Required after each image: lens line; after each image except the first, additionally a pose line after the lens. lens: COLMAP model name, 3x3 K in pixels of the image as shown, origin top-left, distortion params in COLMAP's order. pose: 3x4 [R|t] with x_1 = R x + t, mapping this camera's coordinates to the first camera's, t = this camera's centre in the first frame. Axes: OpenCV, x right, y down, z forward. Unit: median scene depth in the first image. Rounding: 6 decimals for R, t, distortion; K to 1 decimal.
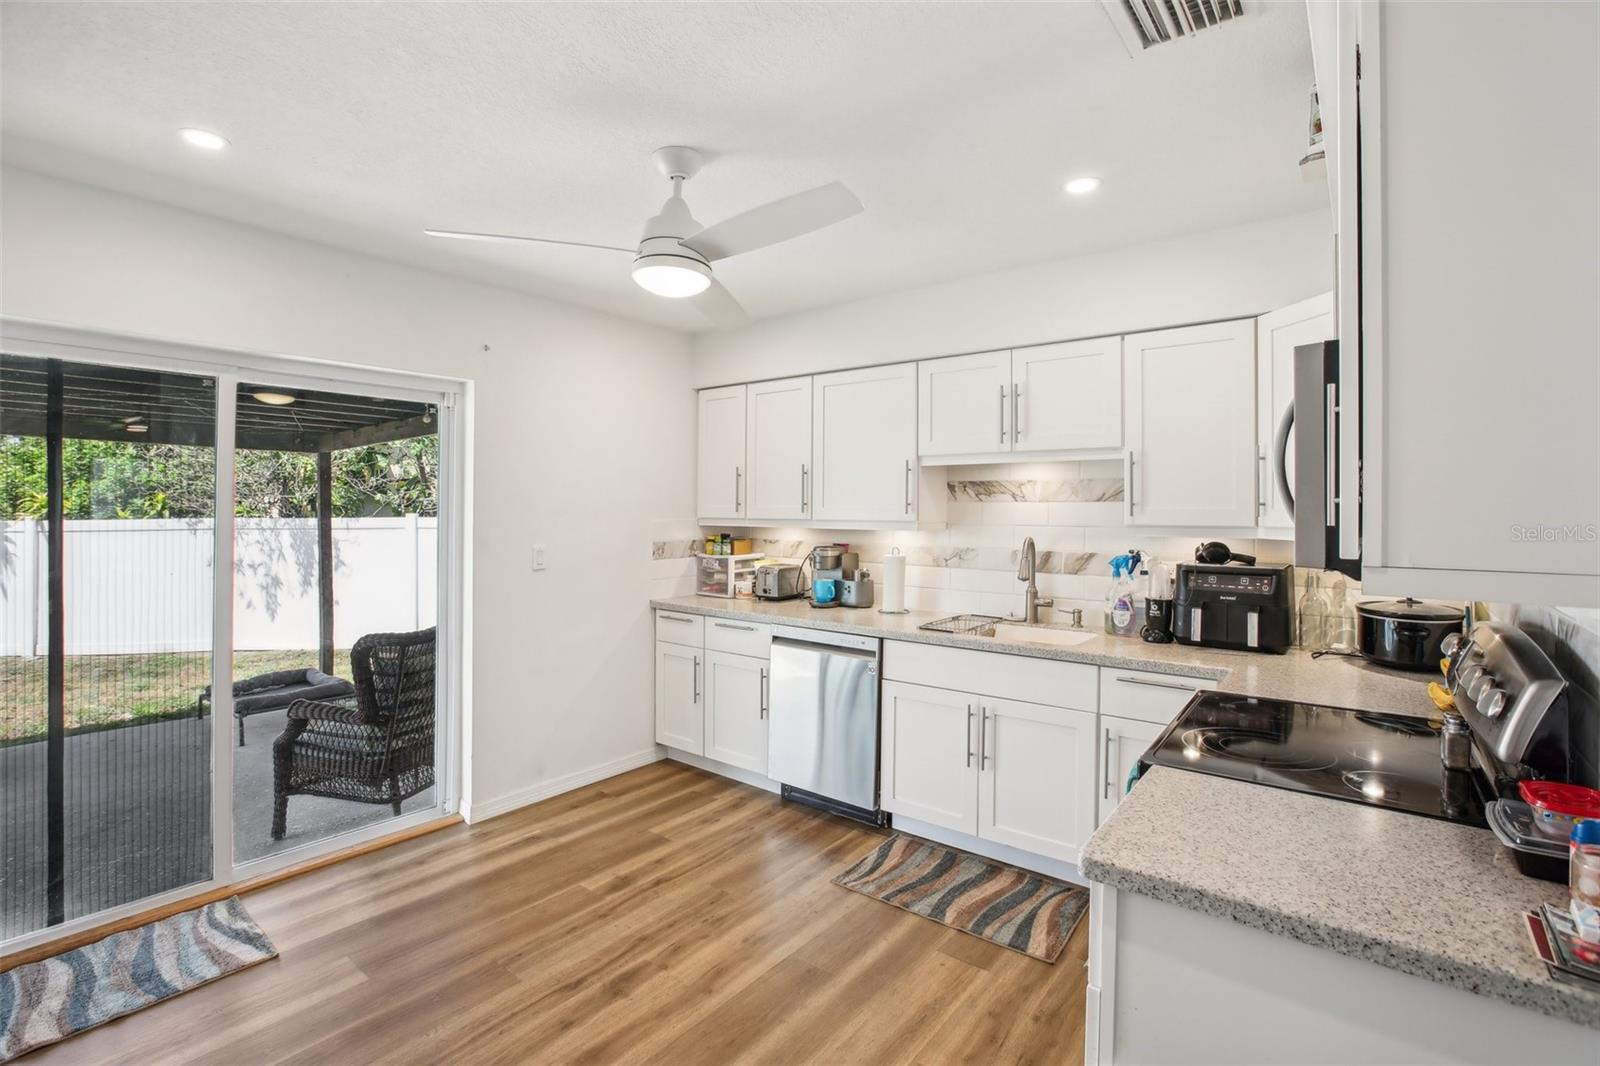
lens RADIAL K [[728.3, 0, 805.5], [0, 728.3, 509.1], [0, 0, 1]] dist [-0.031365, 0.000118]
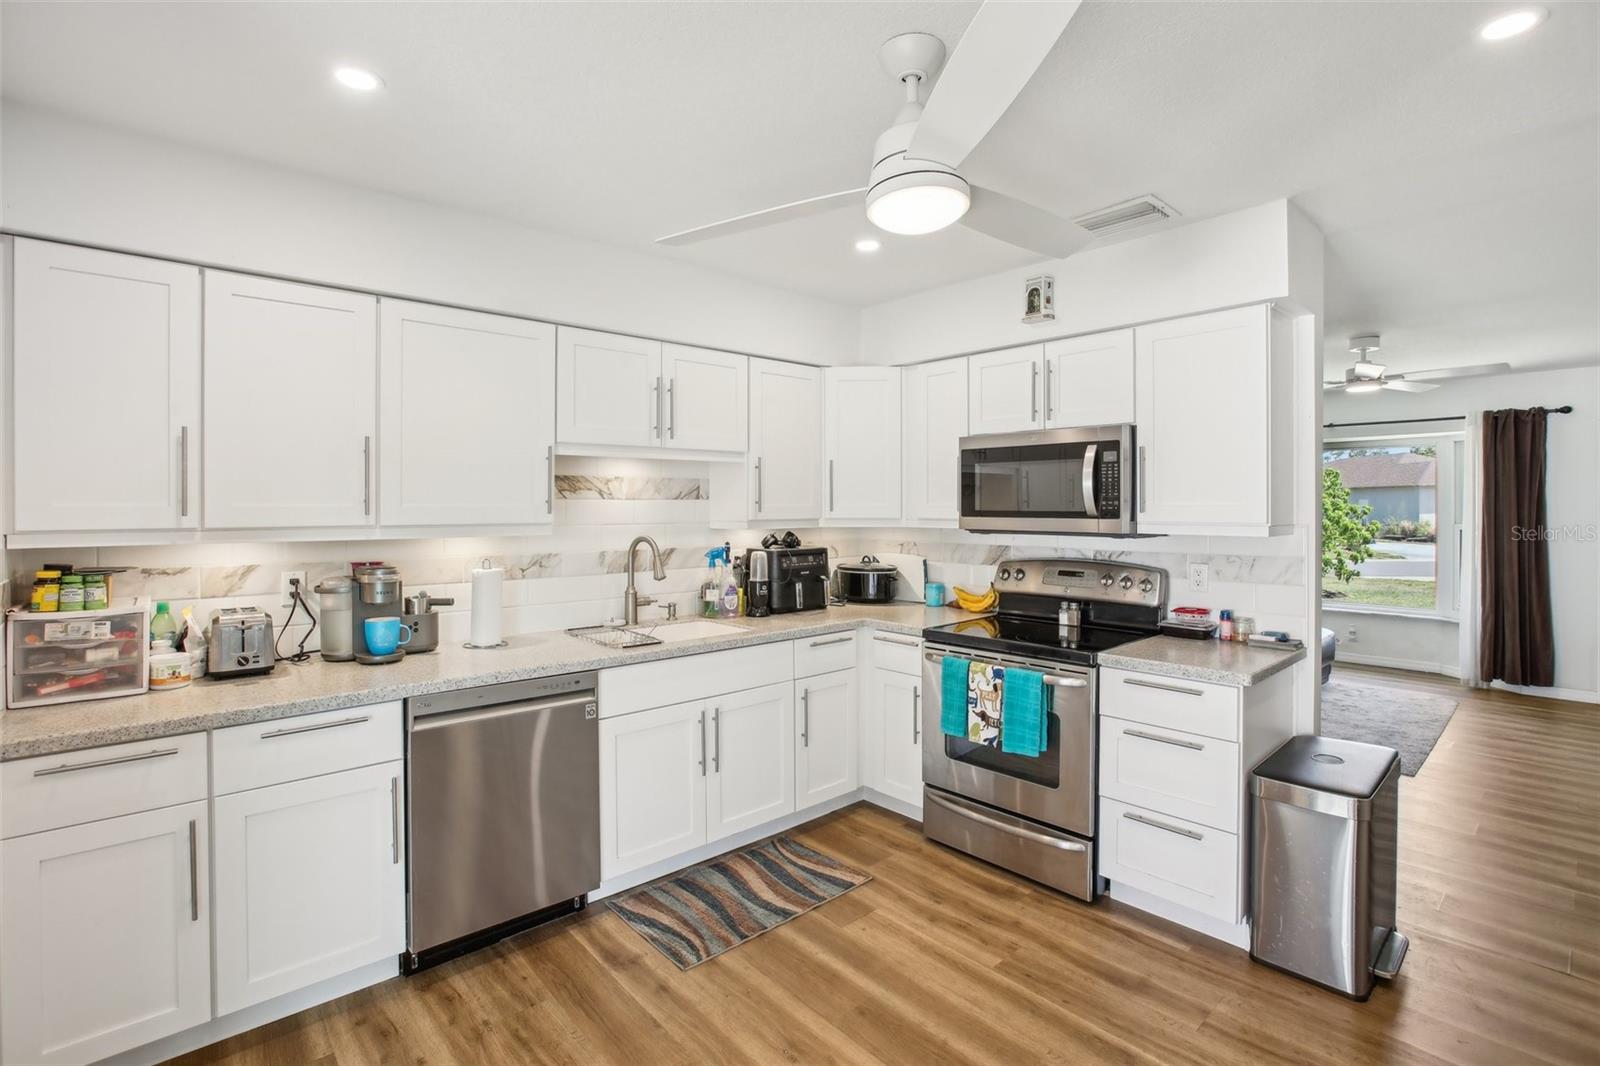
lens RADIAL K [[737.6, 0, 786.0], [0, 737.6, 508.7], [0, 0, 1]] dist [-0.053088, 0.021236]
pose [[0.199759, -0.008065, 0.979812, -0.643801], [0.003071, 0.999966, 0.007605, -0.004770], [-0.979840, 0.001490, 0.199777, 0.642278]]
